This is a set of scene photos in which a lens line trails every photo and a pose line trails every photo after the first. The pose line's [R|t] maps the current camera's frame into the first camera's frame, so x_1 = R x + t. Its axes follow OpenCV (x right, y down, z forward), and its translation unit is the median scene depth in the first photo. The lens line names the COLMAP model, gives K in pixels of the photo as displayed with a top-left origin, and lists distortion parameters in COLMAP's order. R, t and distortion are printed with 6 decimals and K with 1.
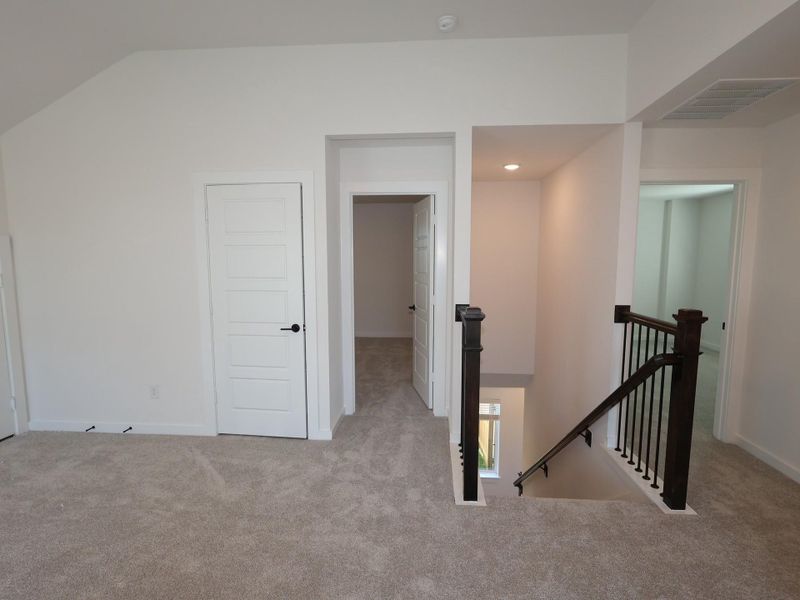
lens RADIAL K [[419.2, 0, 401.1], [0, 419.2, 301.9], [0, 0, 1]] dist [-0.000153, 0.000385]
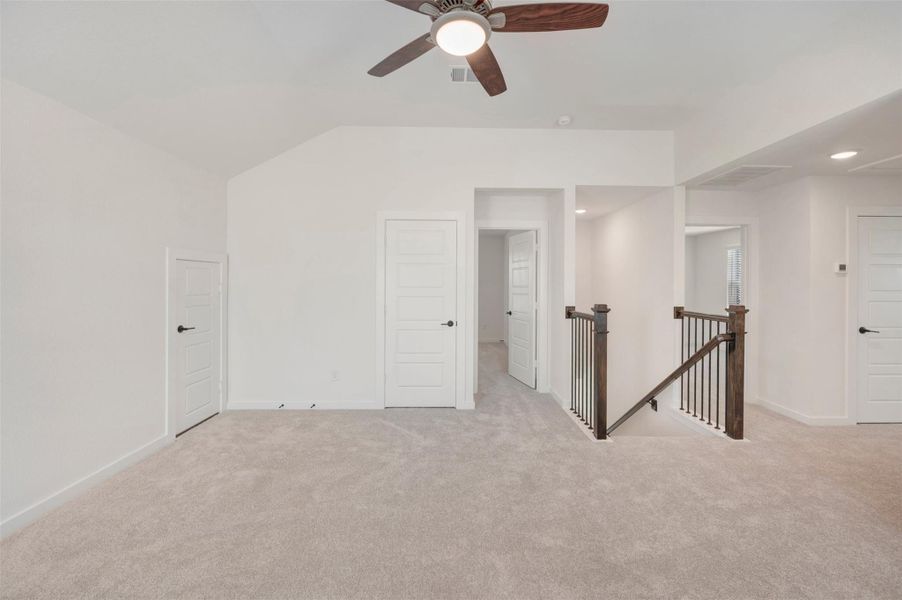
lens RADIAL K [[371.8, 0, 452.6], [0, 371.8, 282.6], [0, 0, 1]] dist [0.009950, -0.000220]
pose [[0.995163, 0.007439, 0.097953, -0.391191], [0.002916, 0.994452, -0.105149, 0.060583], [-0.098192, 0.104926, 0.989621, -0.224191]]
